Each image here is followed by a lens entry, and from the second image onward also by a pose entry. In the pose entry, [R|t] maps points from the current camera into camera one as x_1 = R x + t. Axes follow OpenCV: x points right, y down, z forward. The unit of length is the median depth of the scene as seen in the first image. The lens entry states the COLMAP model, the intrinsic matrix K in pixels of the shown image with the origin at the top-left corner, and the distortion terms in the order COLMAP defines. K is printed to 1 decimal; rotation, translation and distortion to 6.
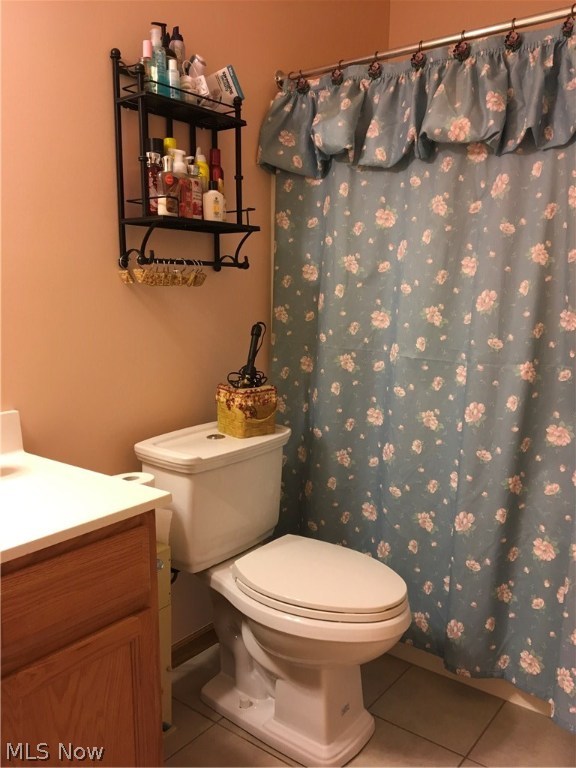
lens RADIAL K [[643.1, 0, 283.1], [0, 643.1, 388.9], [0, 0, 1]] dist [0.094737, -0.147098]
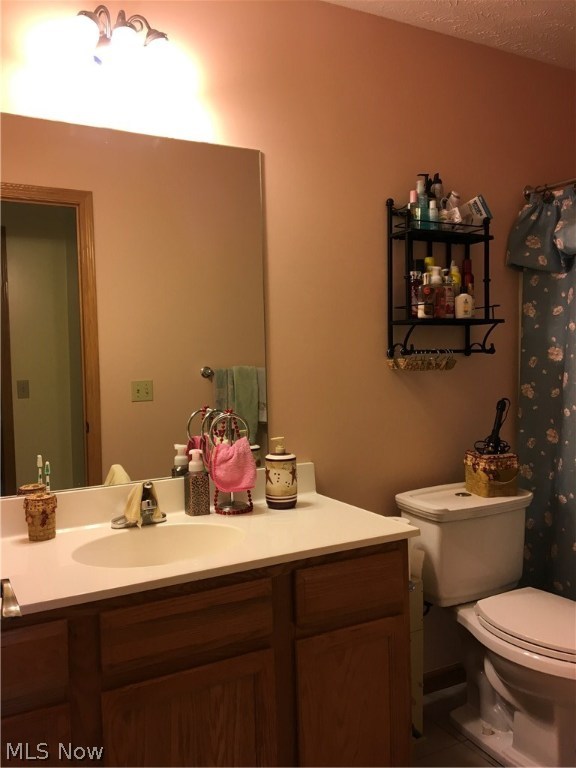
lens RADIAL K [[643.1, 0, 287.3], [0, 643.1, 392.4], [0, 0, 1]] dist [0.094737, -0.147098]
pose [[0.919472, 0.000831, -0.393156, 0.068992], [-0.040108, 0.994979, -0.091697, 0.009585], [0.391105, 0.100082, 0.914888, -0.246076]]
